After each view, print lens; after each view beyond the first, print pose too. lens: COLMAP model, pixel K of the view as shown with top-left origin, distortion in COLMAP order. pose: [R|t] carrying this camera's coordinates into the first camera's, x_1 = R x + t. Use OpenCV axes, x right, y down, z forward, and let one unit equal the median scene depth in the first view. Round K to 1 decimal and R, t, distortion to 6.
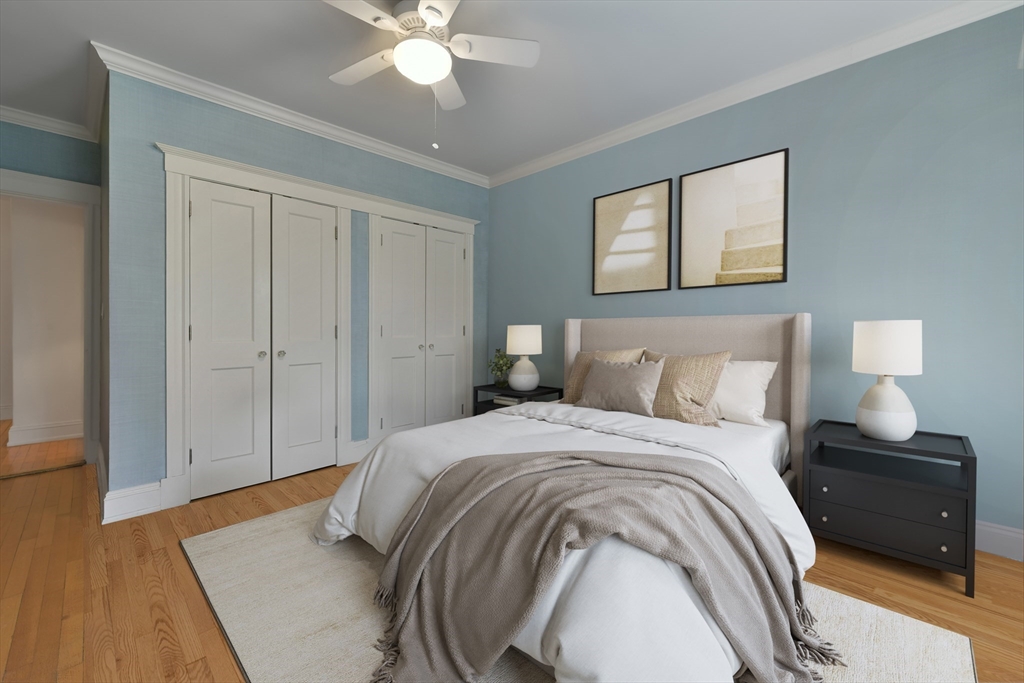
lens RADIAL K [[423.8, 0, 514.0], [0, 423.8, 333.8], [0, 0, 1]] dist [0.000104, 0.000083]
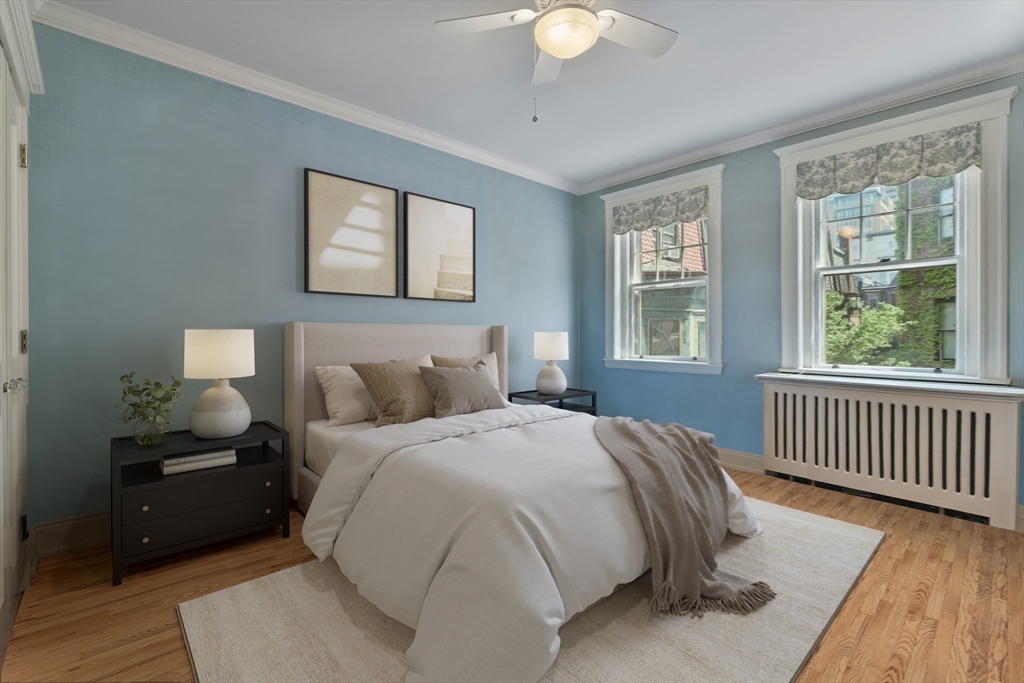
lens RADIAL K [[457.6, 0, 476.0], [0, 457.6, 345.5], [0, 0, 1]] dist [-0.020114, -0.000015]
pose [[0.095358, -0.017319, 0.995292, -0.724902], [0.009915, 0.999816, 0.016448, -0.003968], [-0.995394, 0.008300, 0.095512, 0.707639]]
